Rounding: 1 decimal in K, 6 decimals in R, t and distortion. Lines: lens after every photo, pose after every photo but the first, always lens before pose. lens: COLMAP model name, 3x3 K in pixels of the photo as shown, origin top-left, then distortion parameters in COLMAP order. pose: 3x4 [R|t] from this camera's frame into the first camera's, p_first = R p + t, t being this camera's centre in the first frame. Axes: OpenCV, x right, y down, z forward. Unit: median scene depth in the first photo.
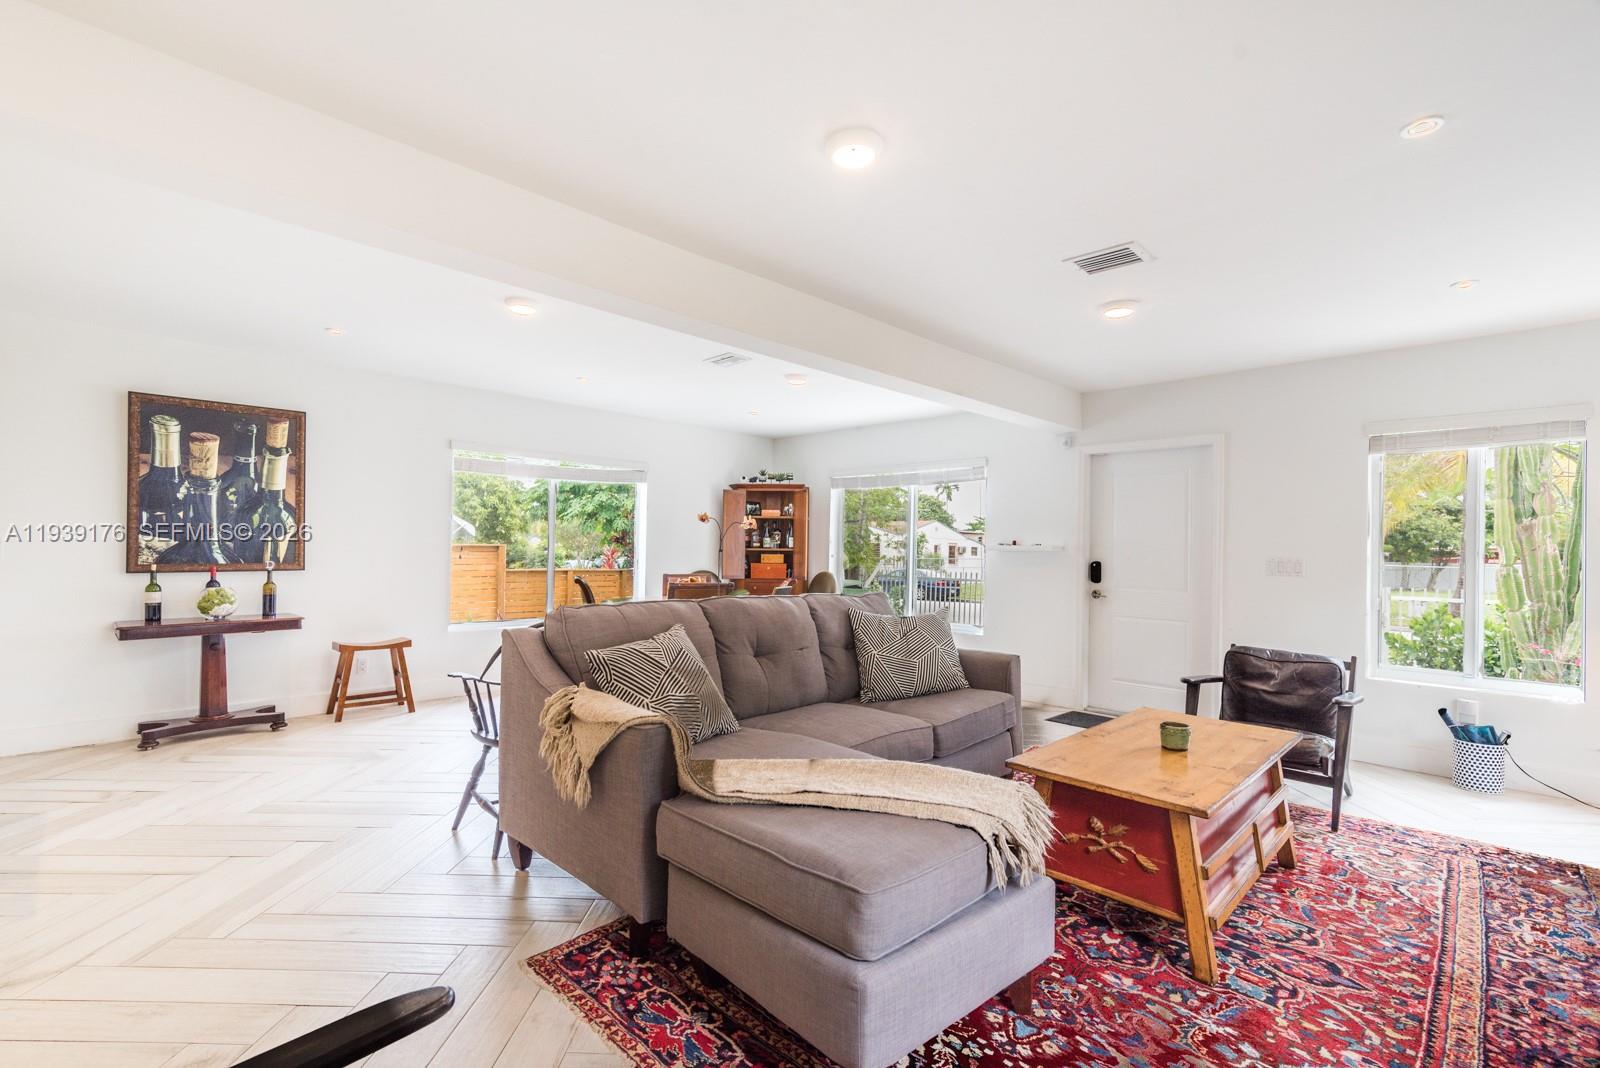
lens RADIAL K [[717.7, 0, 797.9], [0, 717.7, 543.6], [0, 0, 1]] dist [0.017402, -0.001374]
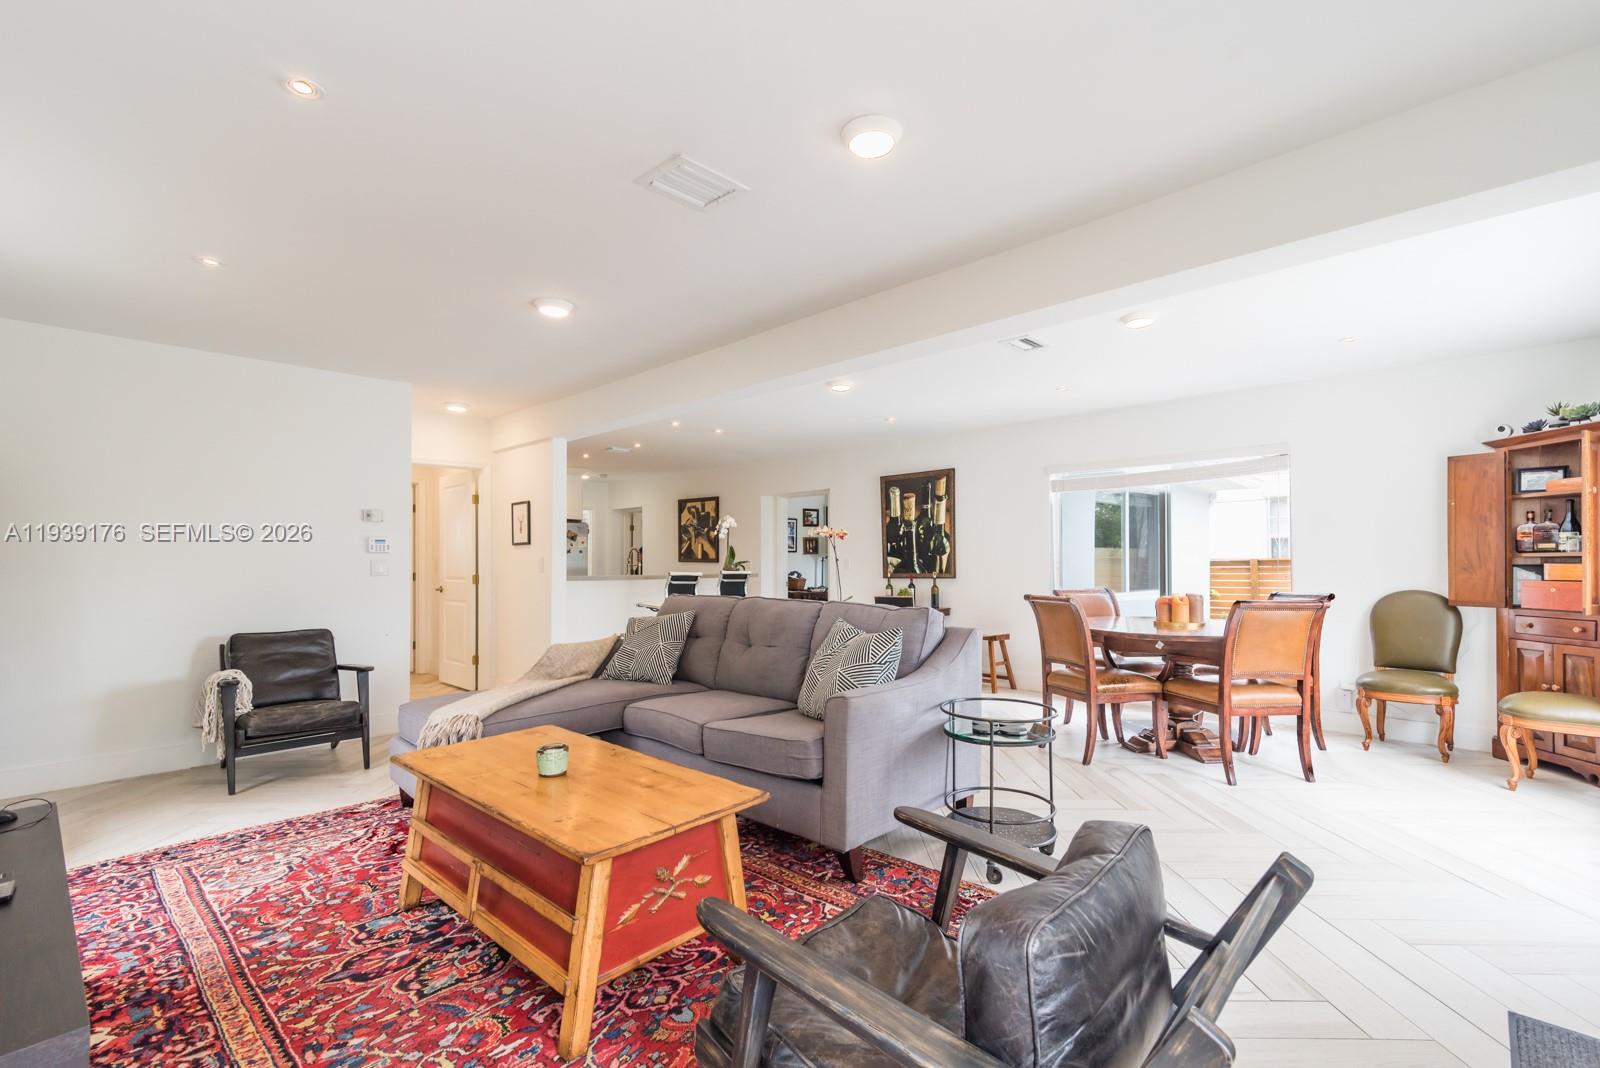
lens RADIAL K [[717.7, 0, 799.9], [0, 717.7, 545.1], [0, 0, 1]] dist [0.017402, -0.001374]
pose [[0.022029, -0.038650, -0.999010, 0.831592], [0.014330, 0.999162, -0.038339, 0.024100], [0.999655, -0.013471, 0.022565, 0.751227]]
